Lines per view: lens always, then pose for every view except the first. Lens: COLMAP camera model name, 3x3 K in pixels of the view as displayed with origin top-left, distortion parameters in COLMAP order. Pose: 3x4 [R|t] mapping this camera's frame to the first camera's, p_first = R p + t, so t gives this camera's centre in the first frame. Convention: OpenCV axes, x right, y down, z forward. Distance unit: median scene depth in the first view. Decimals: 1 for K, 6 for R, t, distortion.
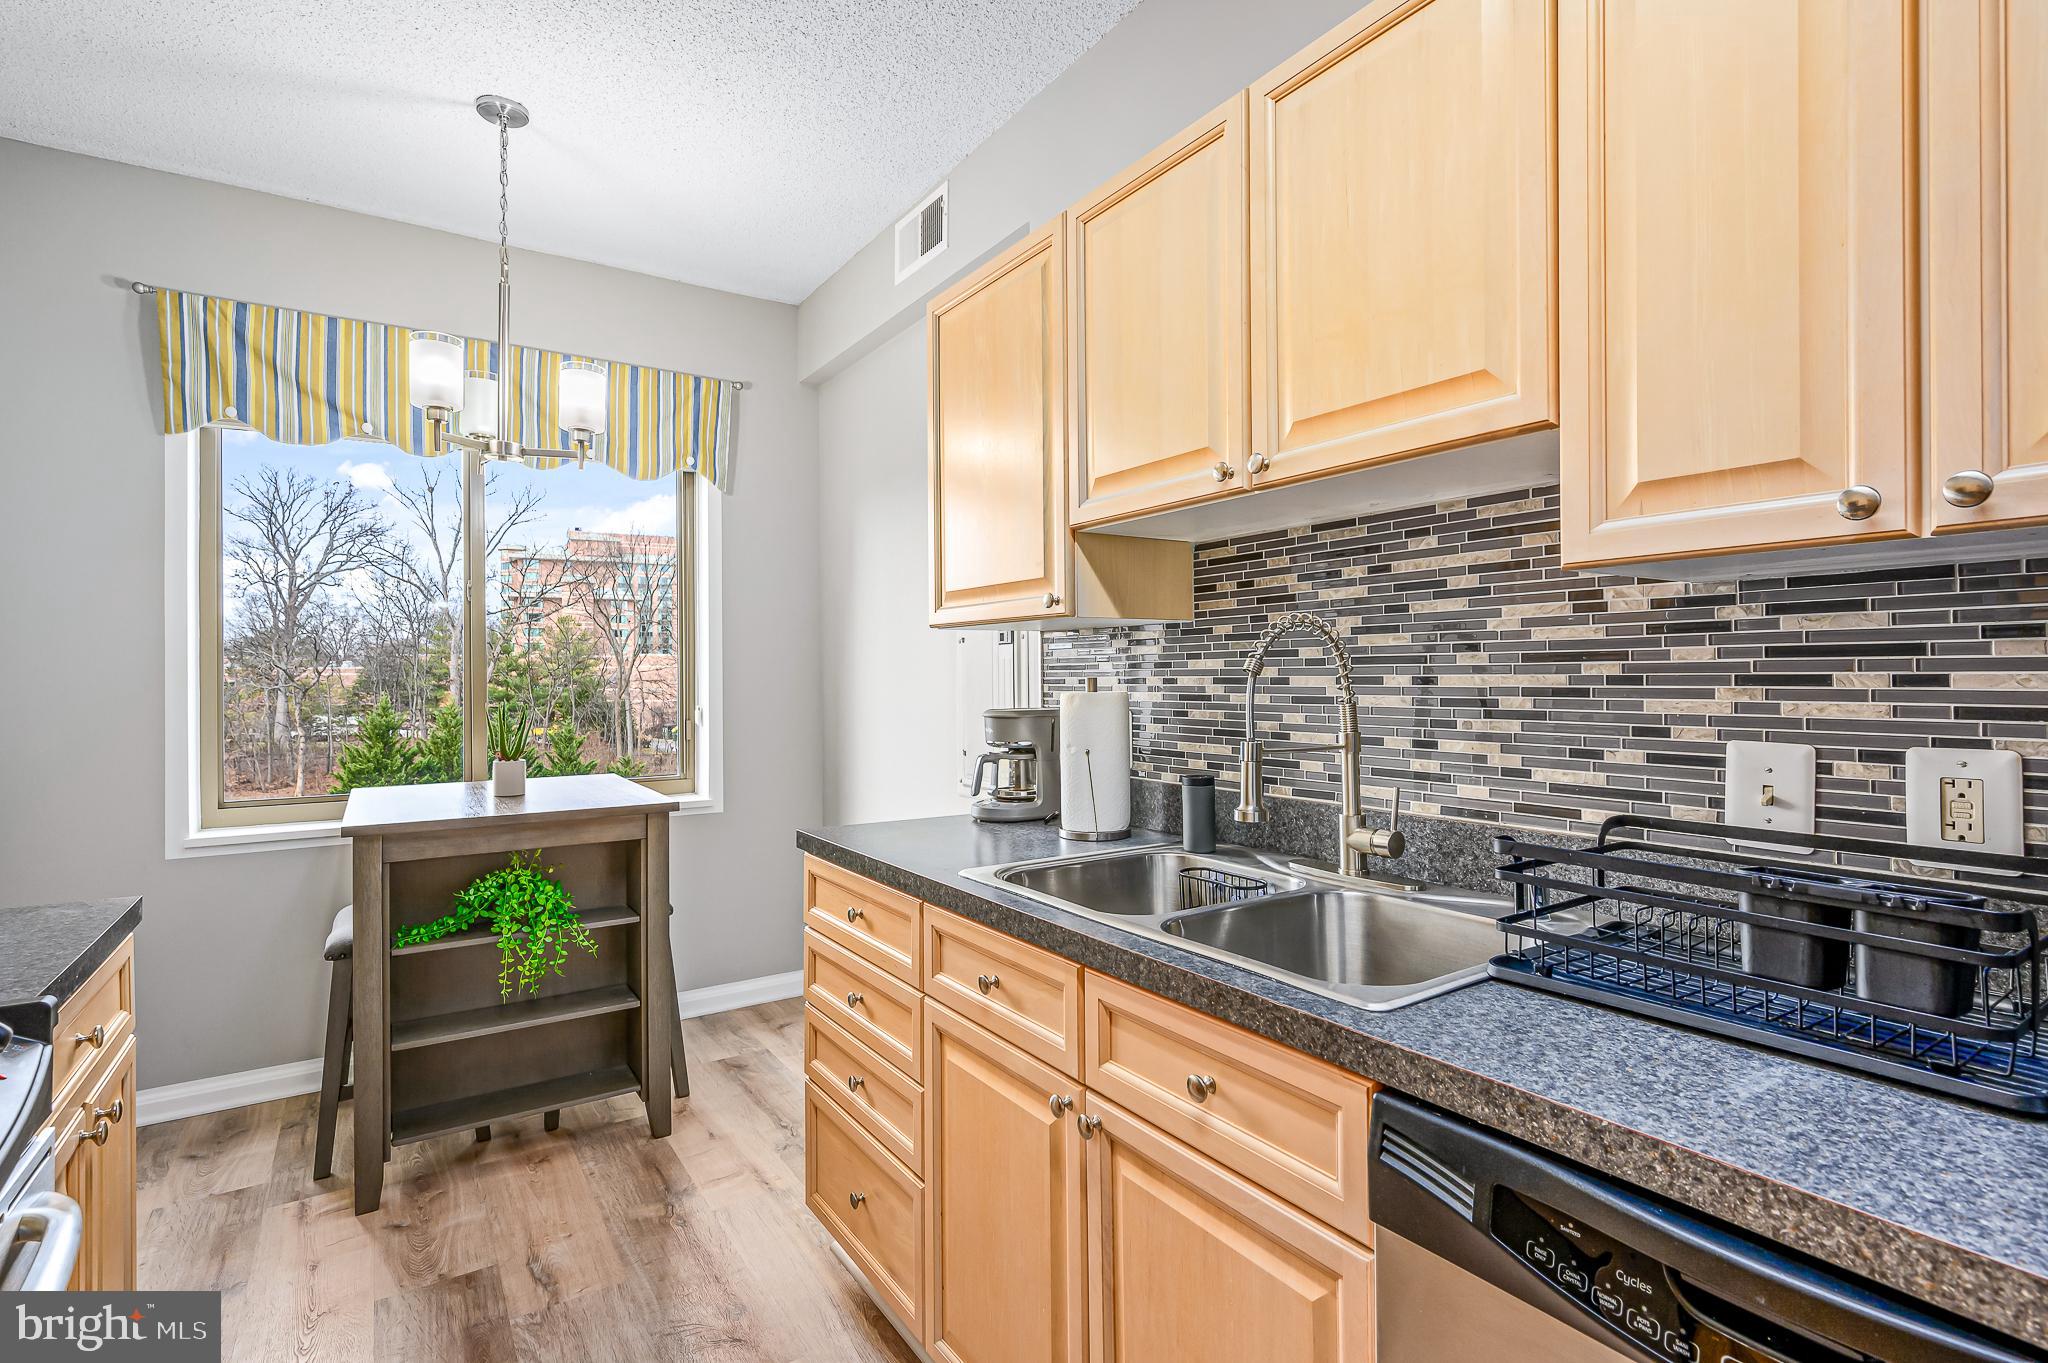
lens RADIAL K [[966.6, 0, 1022.9], [0, 966.6, 674.8], [0, 0, 1]] dist [-0.004092, -0.000021]
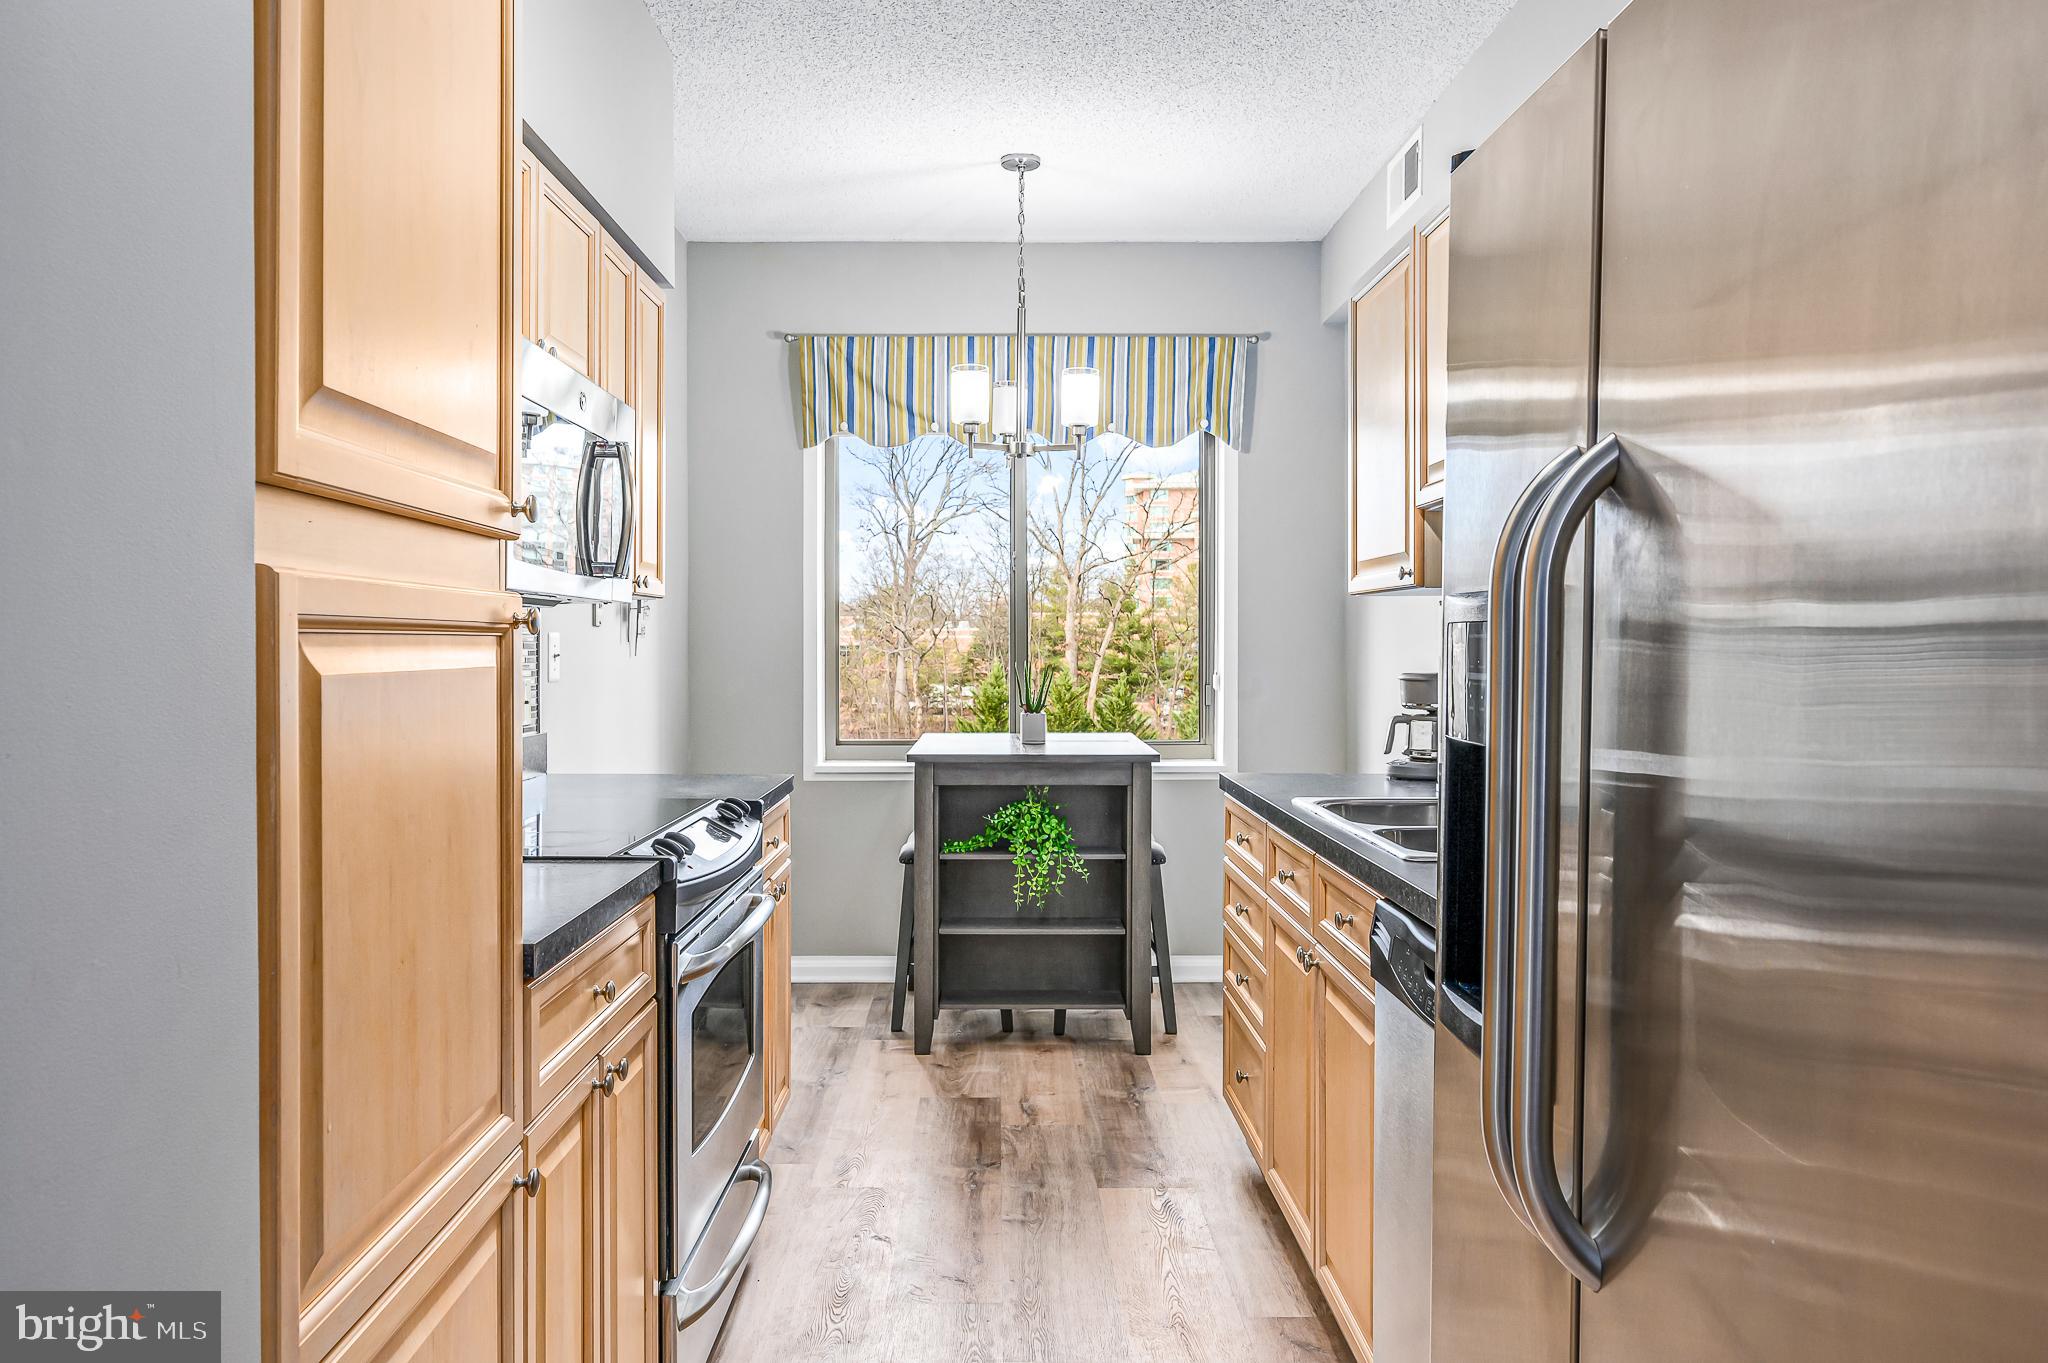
lens RADIAL K [[1380.2, 0, 1009.7], [0, 1380.2, 664.9], [0, 0, 1]] dist [-0.004333, -0.000396]
pose [[0.837980, 0.014233, -0.545515, 0.370562], [-0.004273, 0.999800, 0.019523, 0.000339], [0.545684, -0.014029, 0.837874, -0.422447]]
